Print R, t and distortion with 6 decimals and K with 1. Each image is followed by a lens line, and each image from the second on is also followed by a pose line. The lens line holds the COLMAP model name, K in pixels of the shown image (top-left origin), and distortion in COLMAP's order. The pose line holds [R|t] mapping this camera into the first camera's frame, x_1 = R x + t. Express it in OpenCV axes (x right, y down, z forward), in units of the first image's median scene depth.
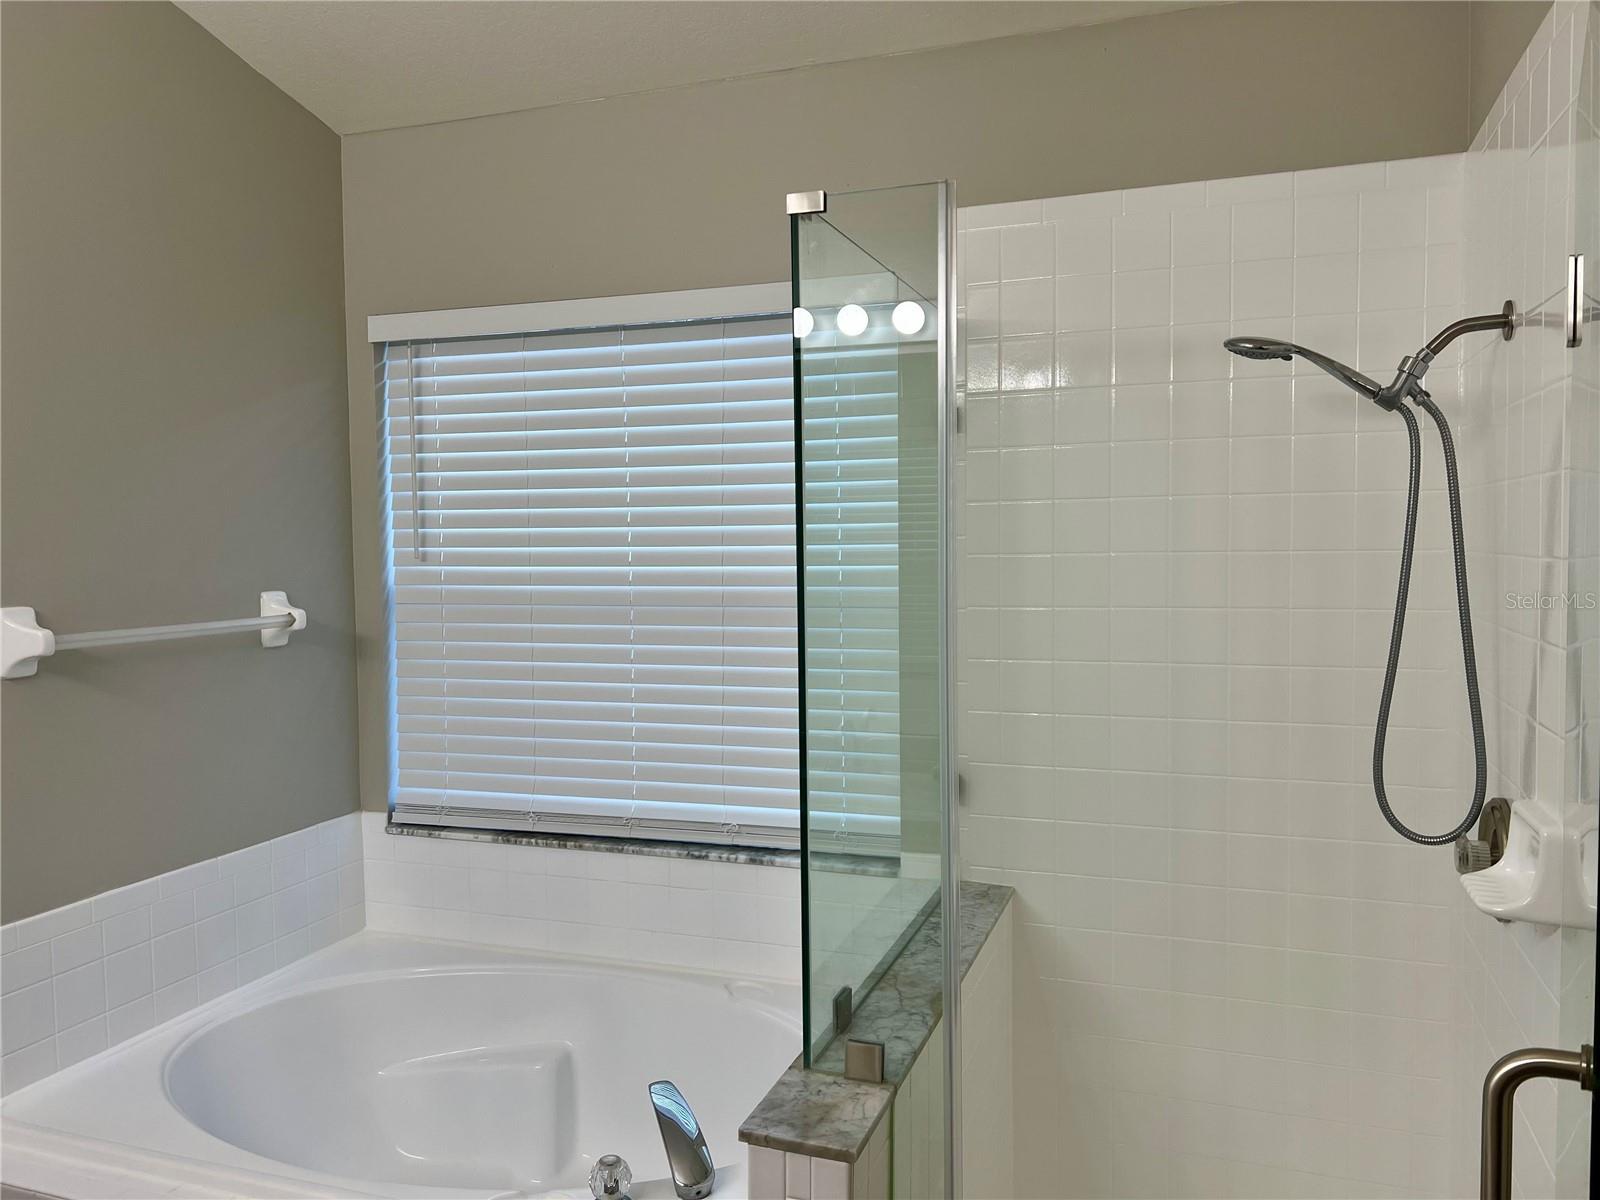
lens RADIAL K [[1210.9, 0, 798.8], [0, 1210.9, 591.6], [0, 0, 1]] dist [0.069104, -0.061263]
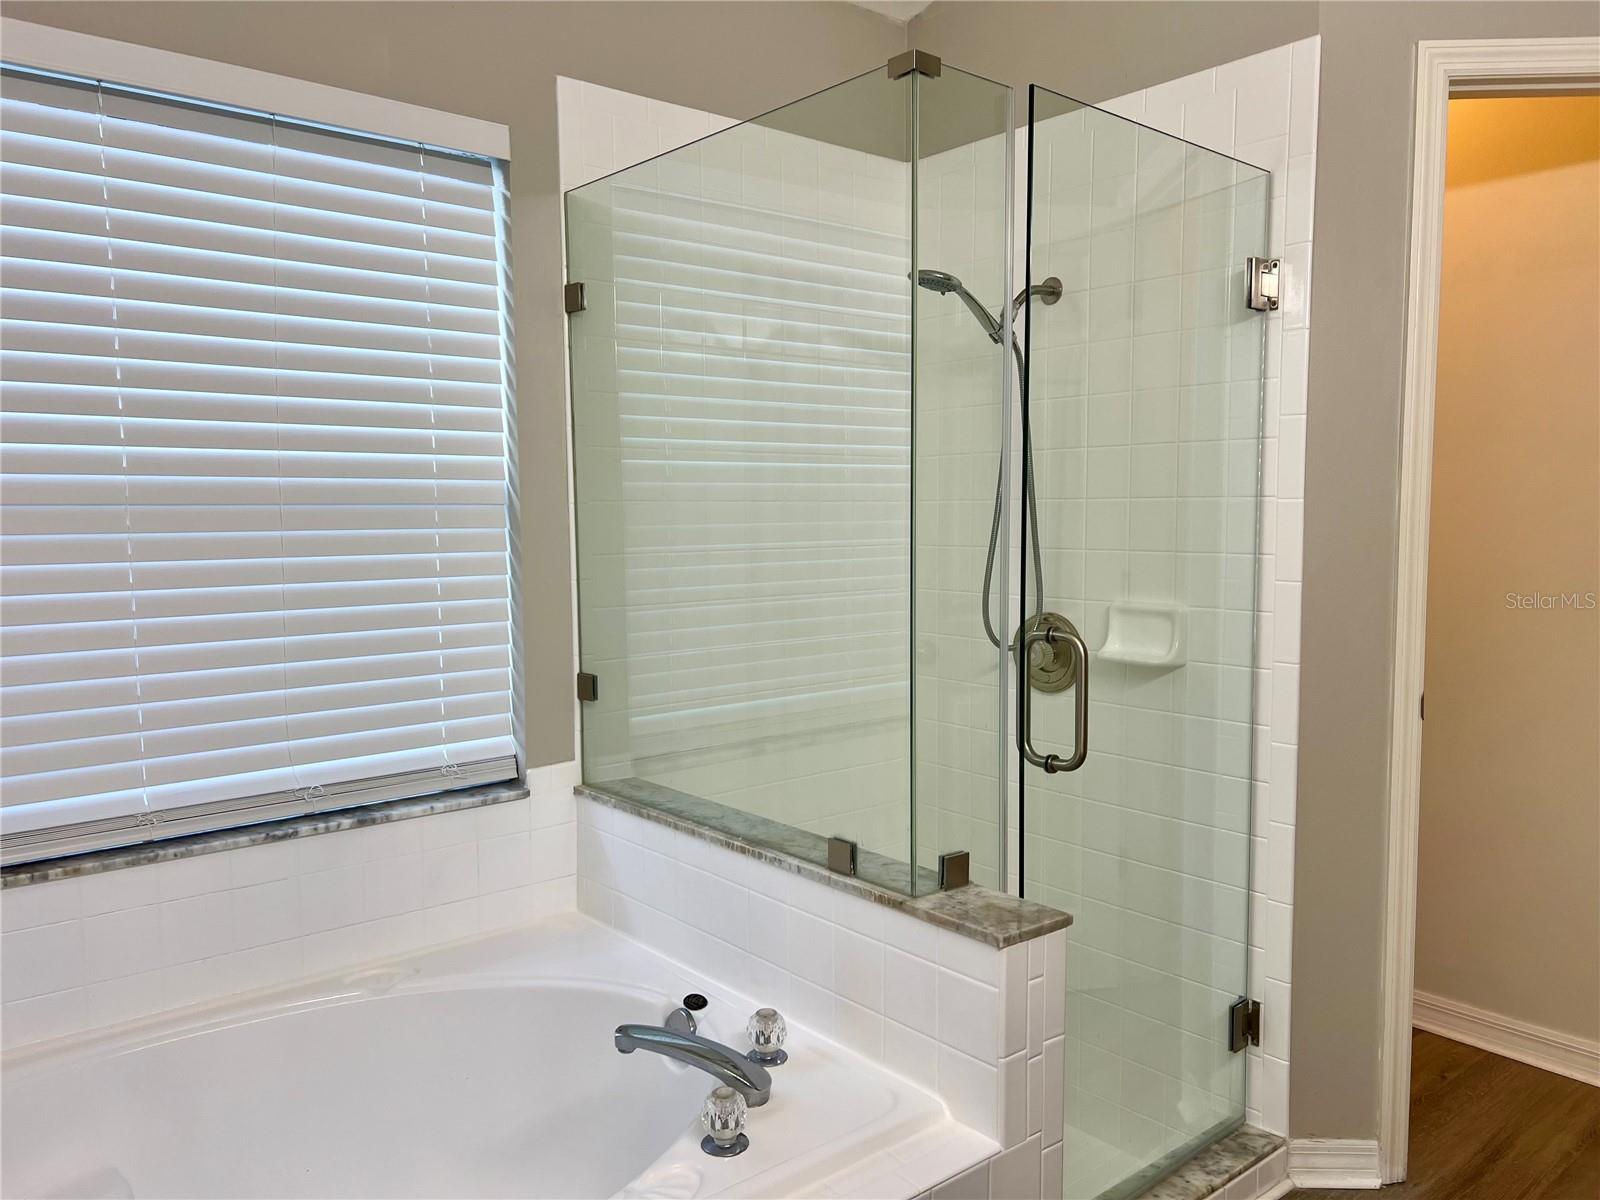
lens RADIAL K [[1210.9, 0, 813.2], [0, 1210.9, 615.0], [0, 0, 1]] dist [0.069104, -0.061263]
pose [[0.502324, -0.071292, 0.861735, -0.553162], [0.032142, 0.997446, 0.063783, 0.042468], [-0.864082, -0.004342, 0.503333, 0.328587]]
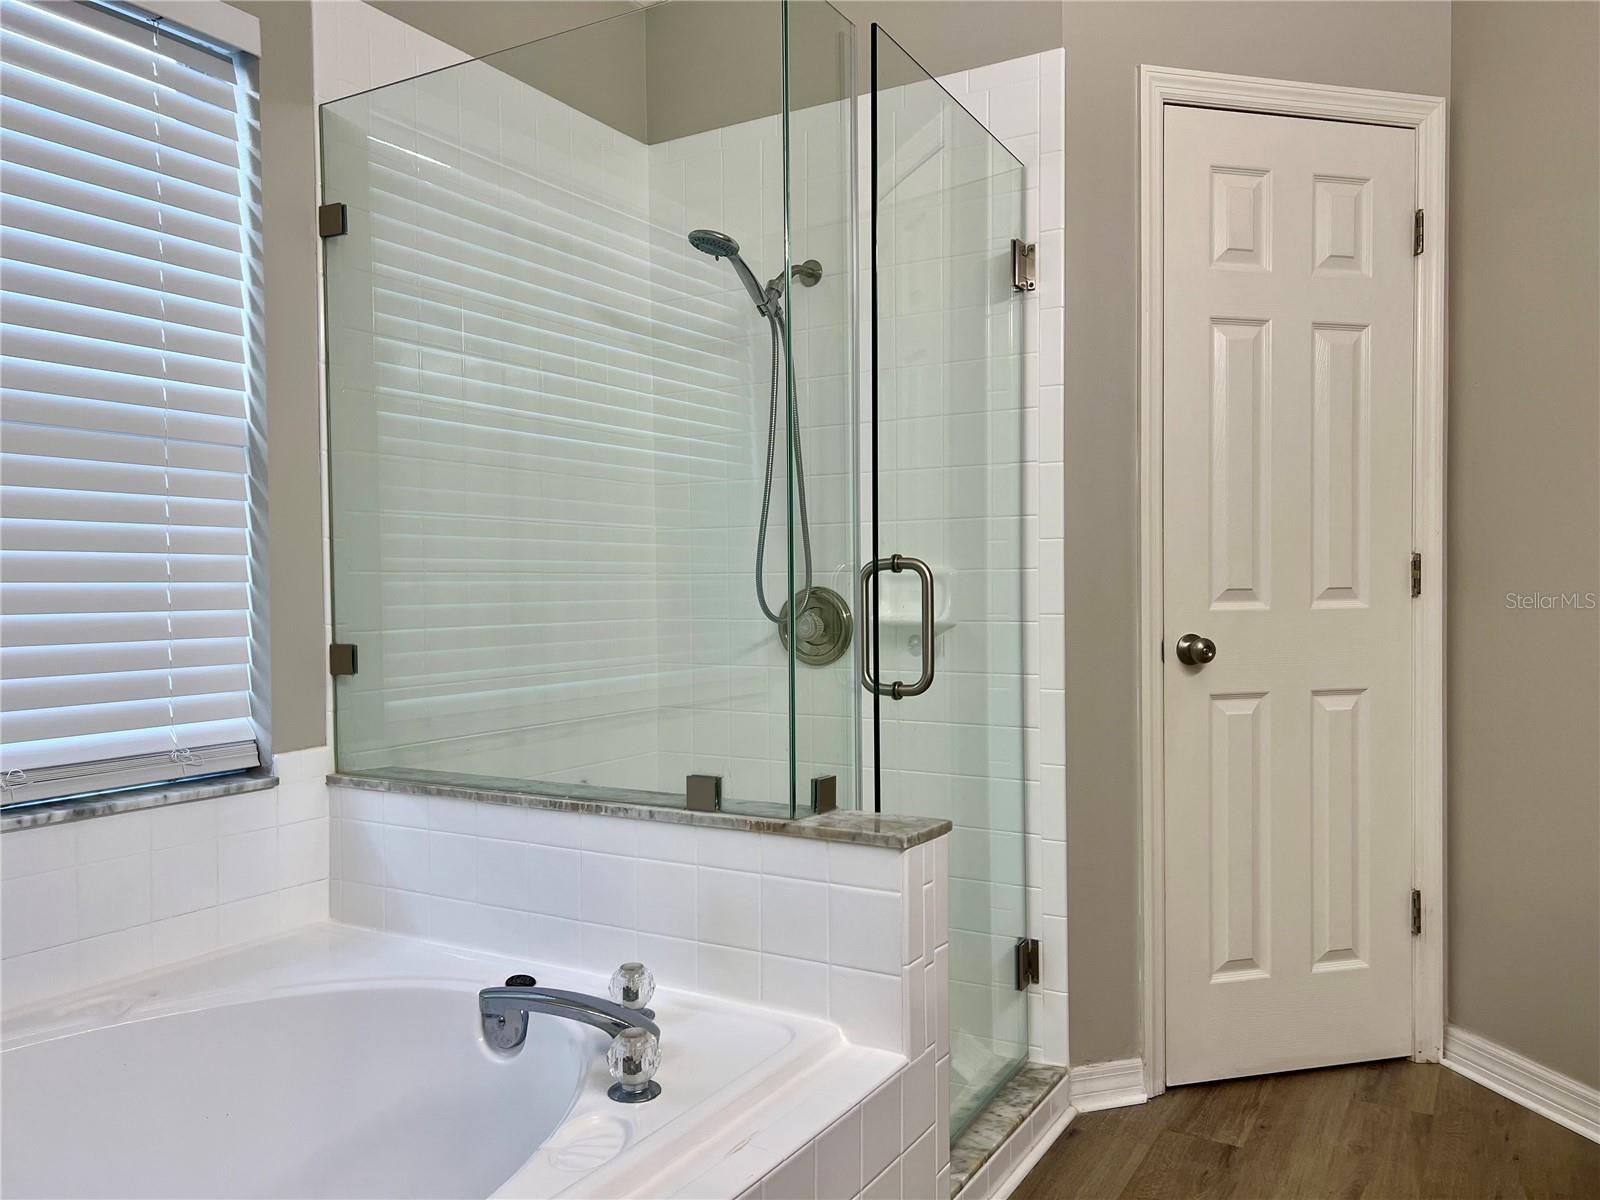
lens RADIAL K [[1210.9, 0, 819.9], [0, 1210.9, 606.1], [0, 0, 1]] dist [0.069104, -0.061263]
pose [[0.186856, -0.012072, 0.982313, -0.586961], [0.043889, 0.999029, 0.003929, 0.121780], [-0.981406, 0.042379, 0.187204, 0.469830]]
